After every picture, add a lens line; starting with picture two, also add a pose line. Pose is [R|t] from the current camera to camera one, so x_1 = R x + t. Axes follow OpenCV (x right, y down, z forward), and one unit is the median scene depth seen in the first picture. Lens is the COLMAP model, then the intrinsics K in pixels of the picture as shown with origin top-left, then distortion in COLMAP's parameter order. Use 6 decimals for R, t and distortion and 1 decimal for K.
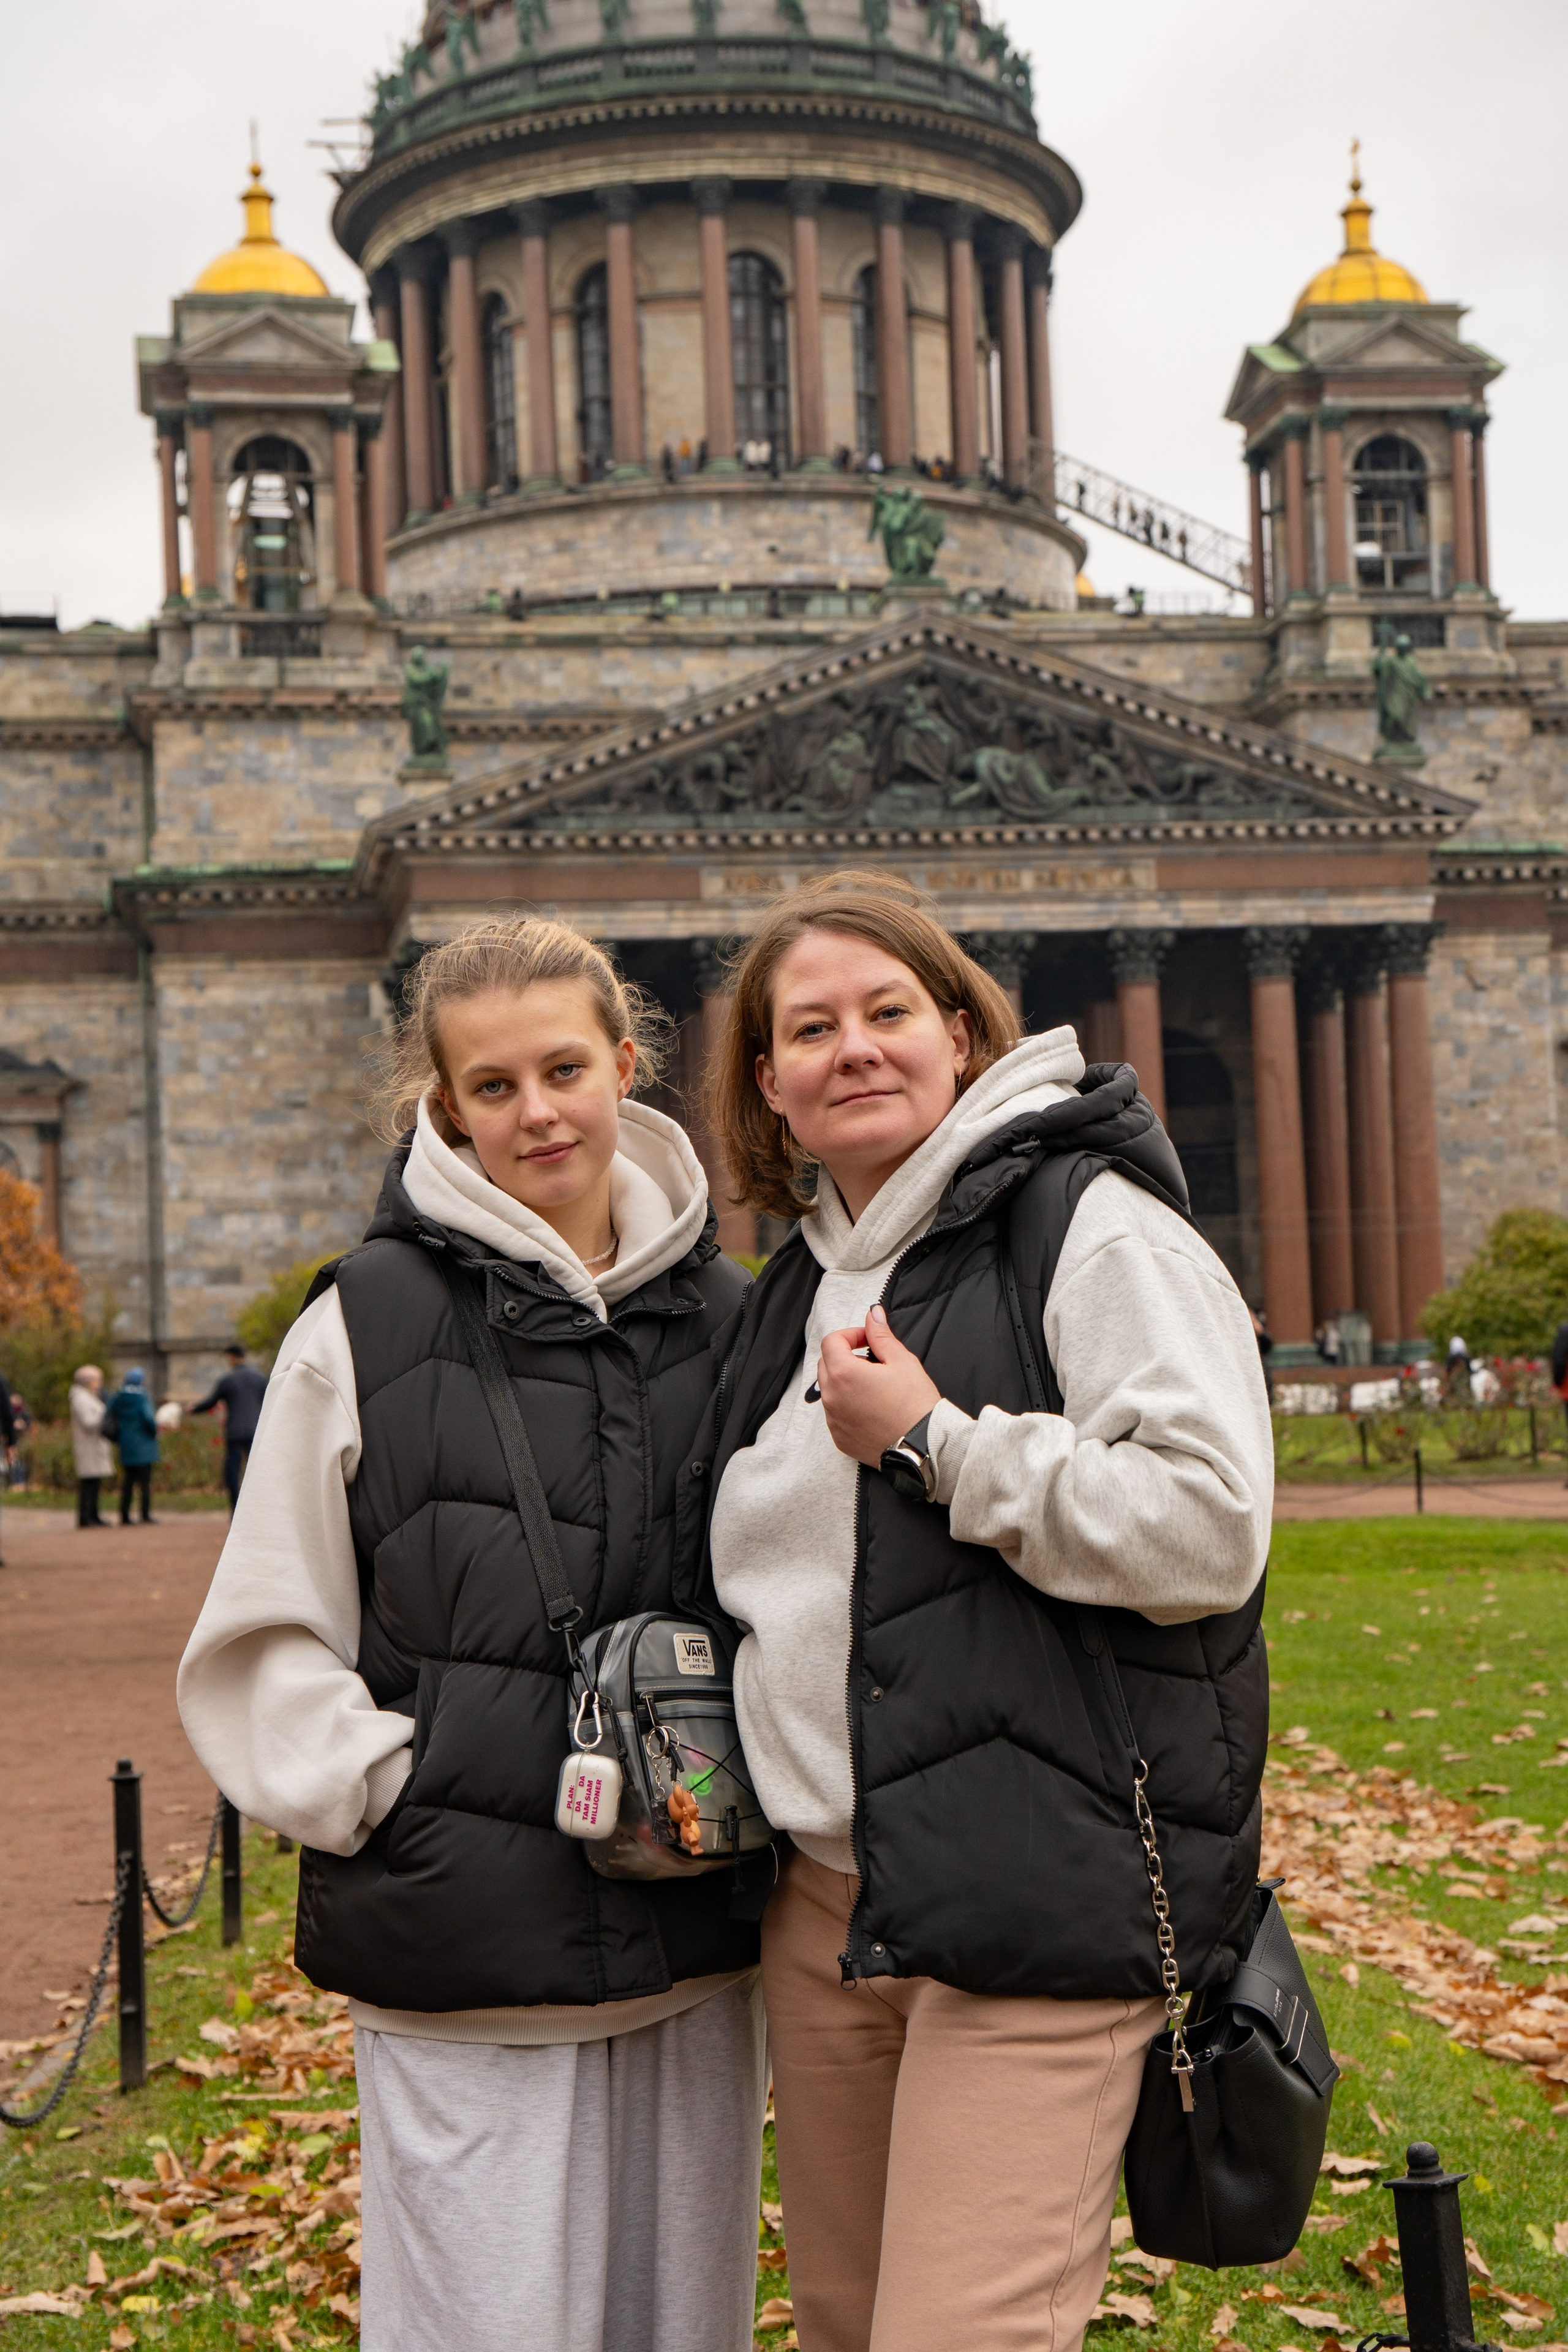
lens RADIAL K [[3820.9, 0, 784.0], [0, 3820.9, 1176.0], [0, 0, 1]] dist [0.229778, 0.305540]
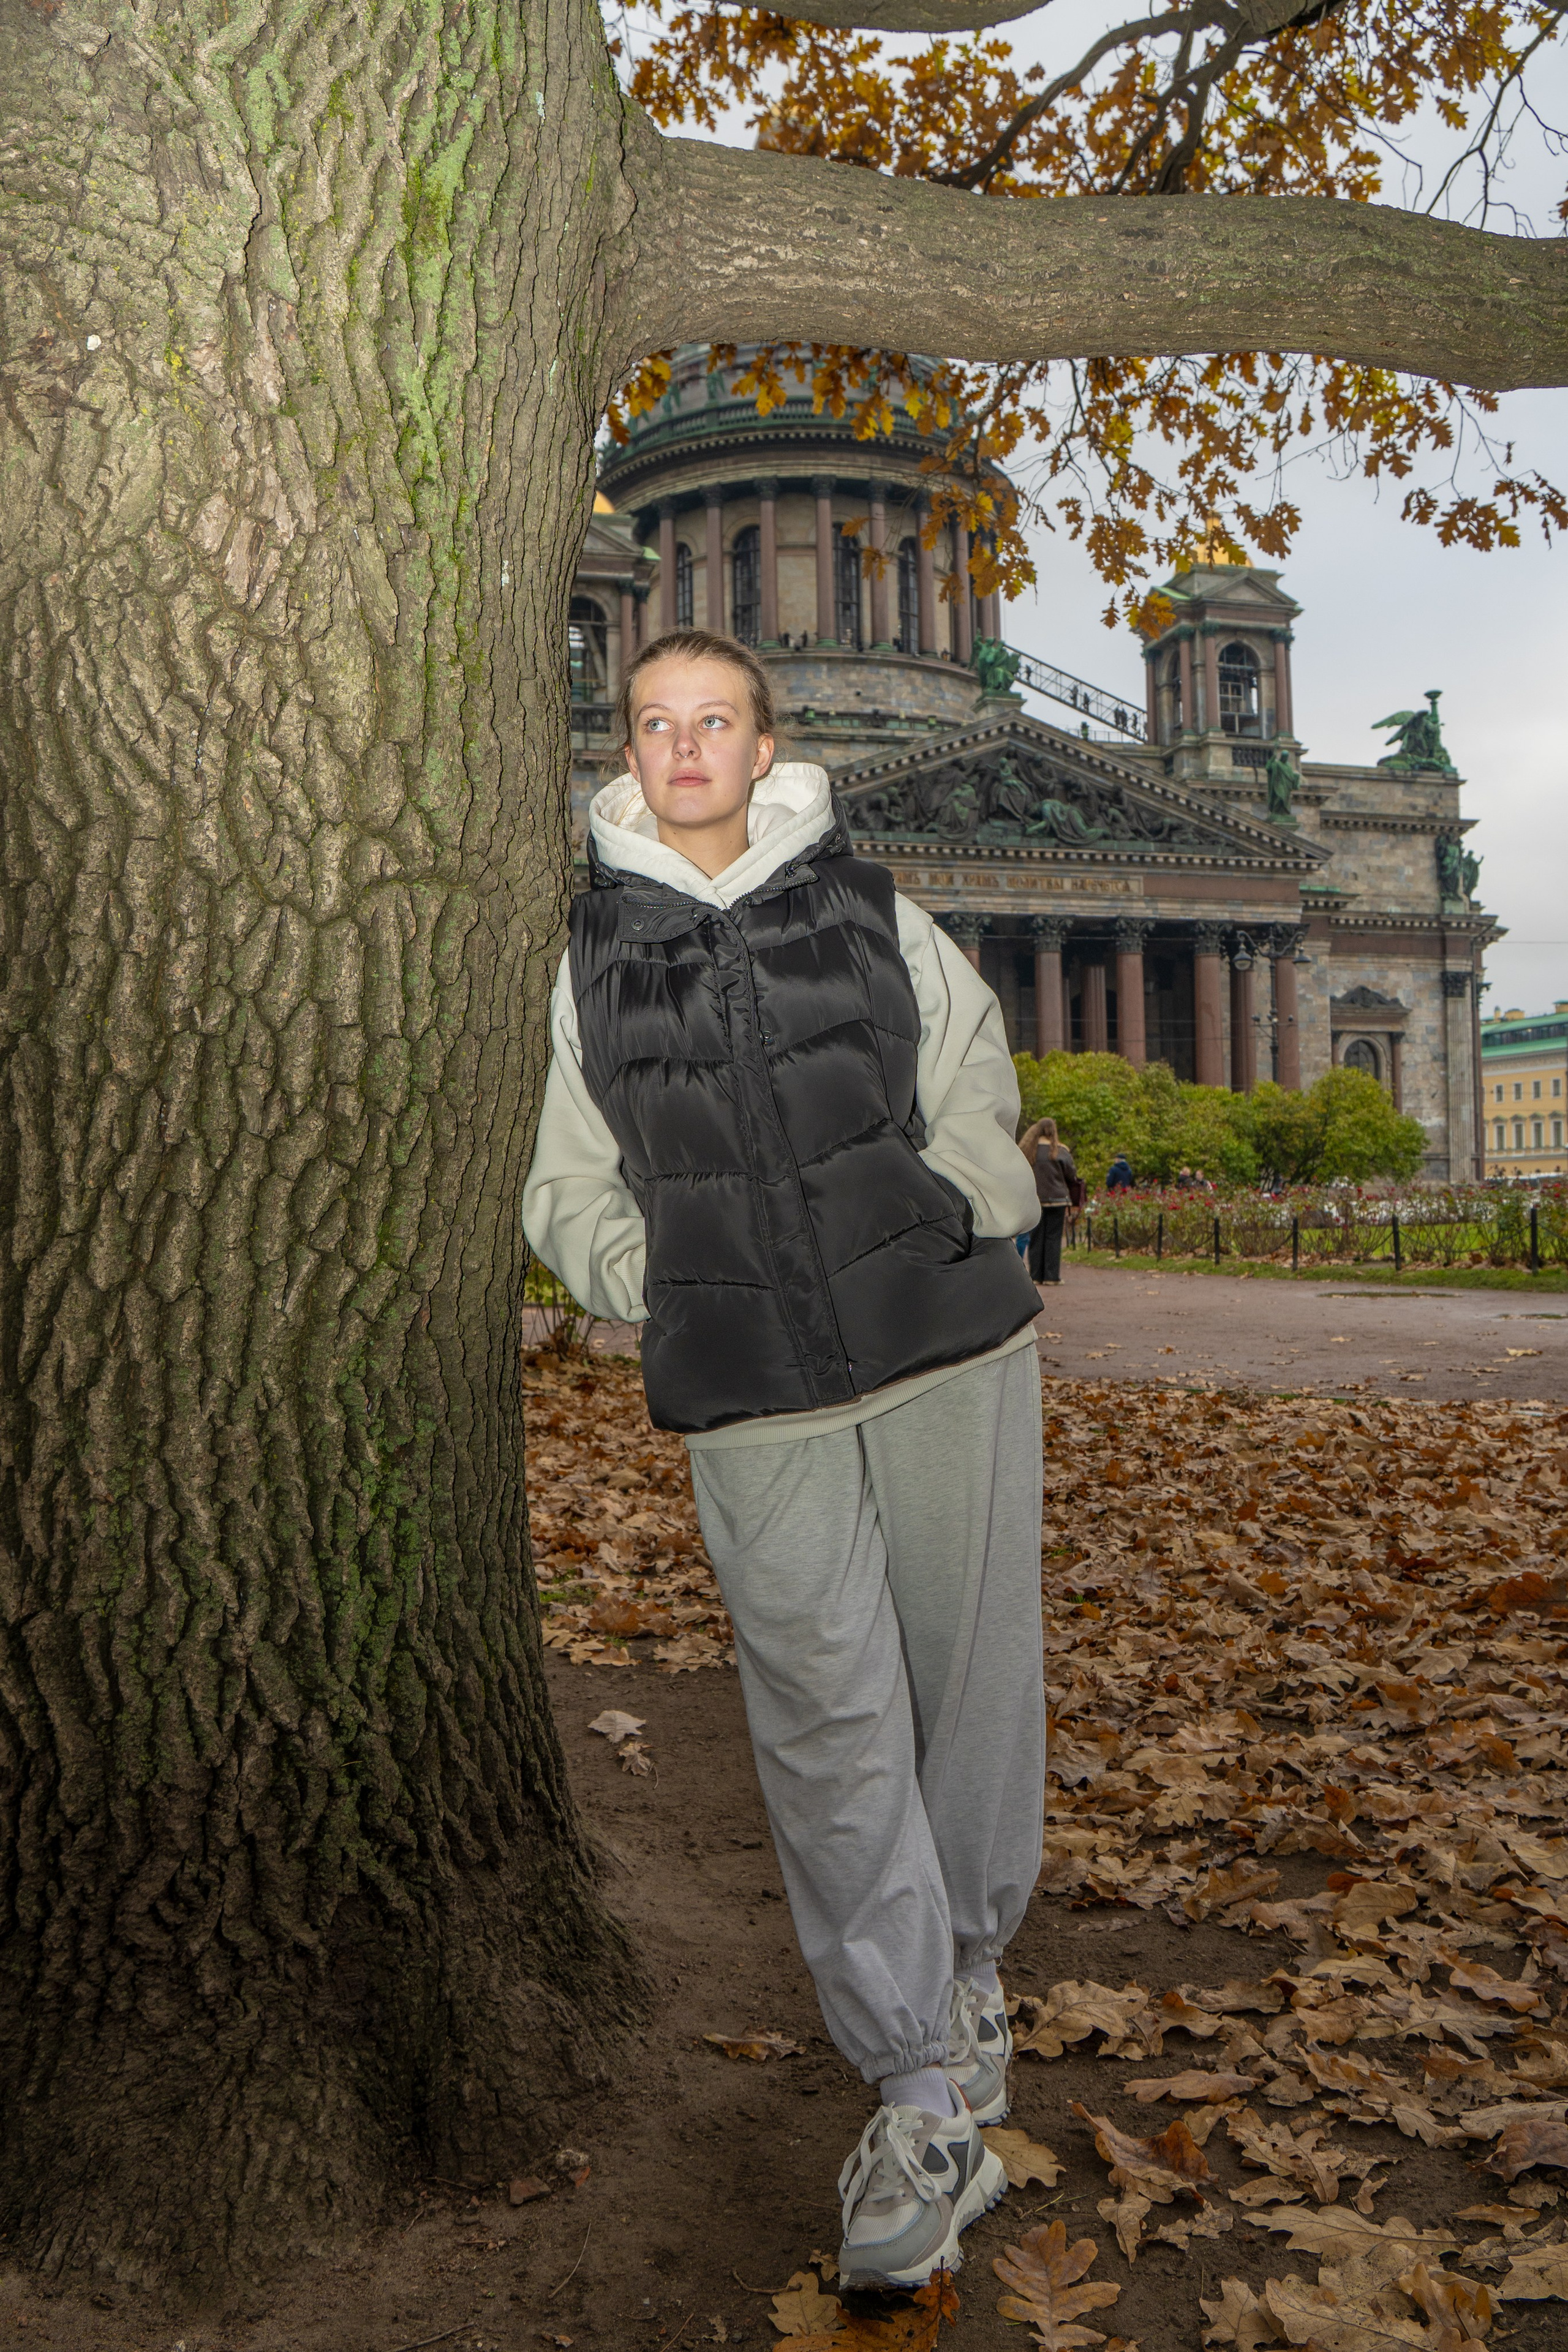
lens RADIAL K [[1868.3, 0, 784.0], [0, 1868.3, 1176.0], [0, 0, 1]] dist [-0.076321, 0.001890]
pose [[0.995727, 0.026354, 0.088509, -0.107816], [-0.029660, 0.998902, 0.036252, 0.017306], [-0.087456, -0.038722, 0.995415, 0.214992]]
